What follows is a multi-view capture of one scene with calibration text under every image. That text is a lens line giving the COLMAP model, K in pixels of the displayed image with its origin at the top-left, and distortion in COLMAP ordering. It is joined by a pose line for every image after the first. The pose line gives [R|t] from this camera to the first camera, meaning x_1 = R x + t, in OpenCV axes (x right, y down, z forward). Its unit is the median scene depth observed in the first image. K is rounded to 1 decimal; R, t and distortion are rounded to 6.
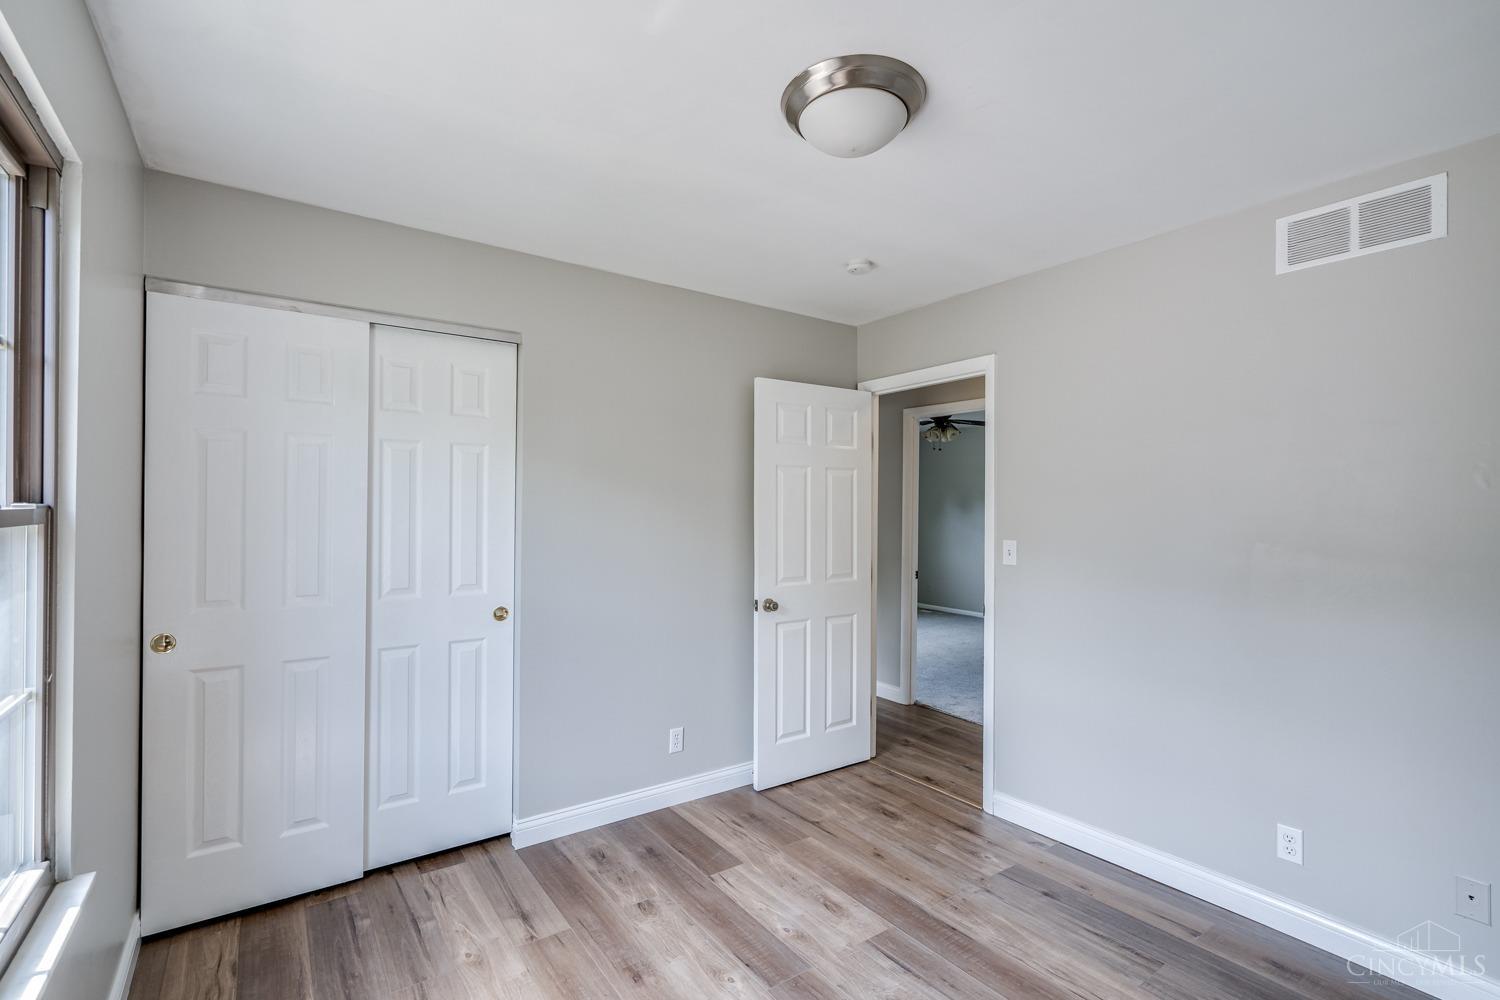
lens RADIAL K [[678.9, 0, 742.5], [0, 678.9, 498.1], [0, 0, 1]] dist [-0.003007, -0.000779]
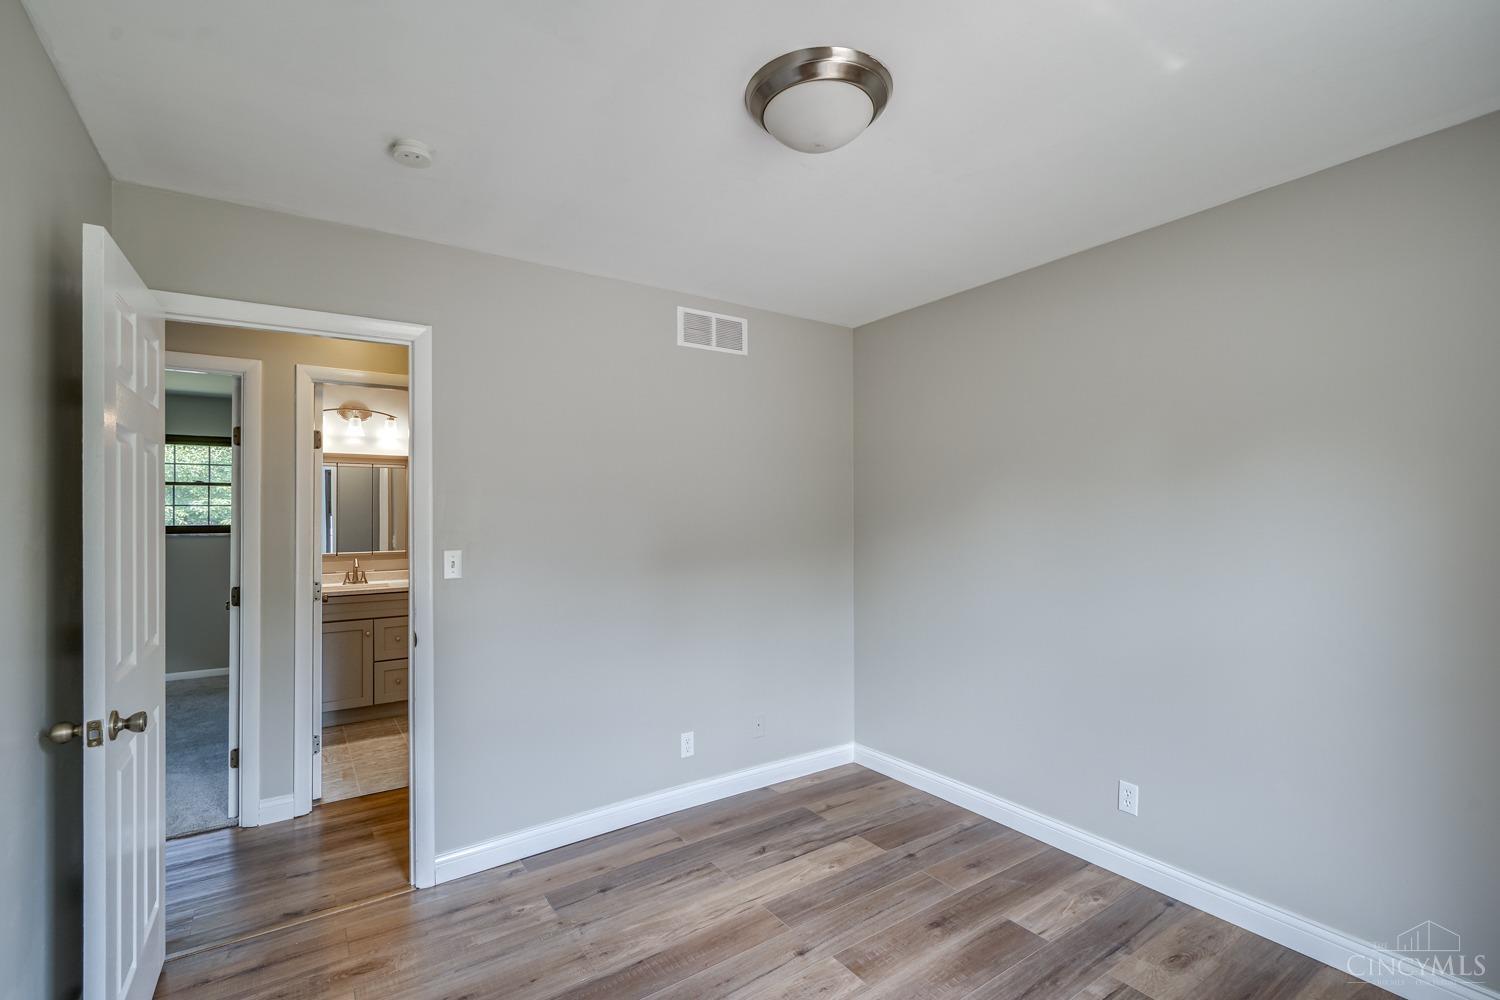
lens RADIAL K [[684.7, 0, 742.7], [0, 684.7, 508.9], [0, 0, 1]] dist [0.000571, -0.000101]
pose [[0.010681, 0.001676, 0.999942, -0.606563], [-0.007903, 0.999968, -0.001591, 0.010641], [-0.999912, -0.007886, 0.010693, 0.818697]]
